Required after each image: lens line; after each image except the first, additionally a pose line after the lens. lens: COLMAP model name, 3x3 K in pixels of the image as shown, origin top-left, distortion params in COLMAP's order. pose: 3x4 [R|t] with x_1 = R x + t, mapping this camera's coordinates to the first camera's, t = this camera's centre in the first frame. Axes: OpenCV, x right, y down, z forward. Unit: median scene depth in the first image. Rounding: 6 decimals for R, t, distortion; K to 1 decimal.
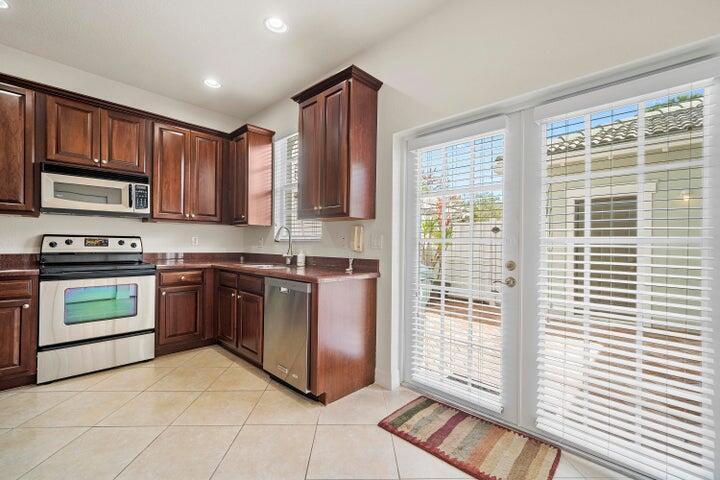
lens RADIAL K [[302.4, 0, 376.9], [0, 302.4, 246.5], [0, 0, 1]] dist [-0.001388, 0.002024]
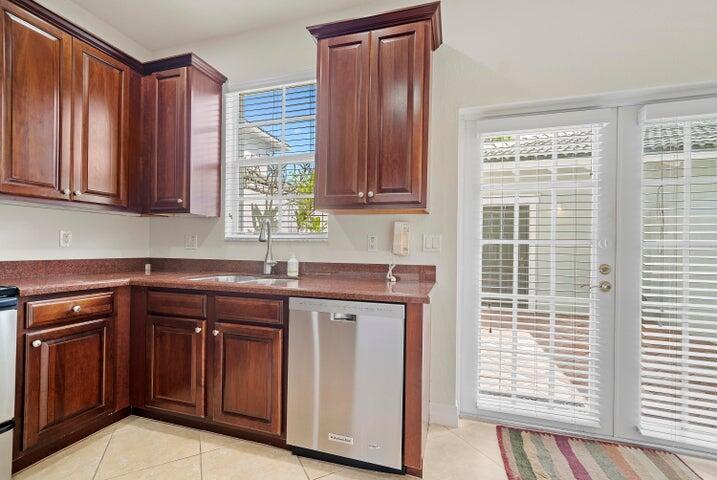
lens RADIAL K [[301.2, 0, 363.9], [0, 301.2, 247.5], [0, 0, 1]] dist [-0.001388, 0.002024]
pose [[0.902075, -0.001368, 0.431577, -0.419606], [-0.000732, 0.999989, 0.004701, -0.005589], [-0.431579, -0.004556, 0.902064, 0.309860]]
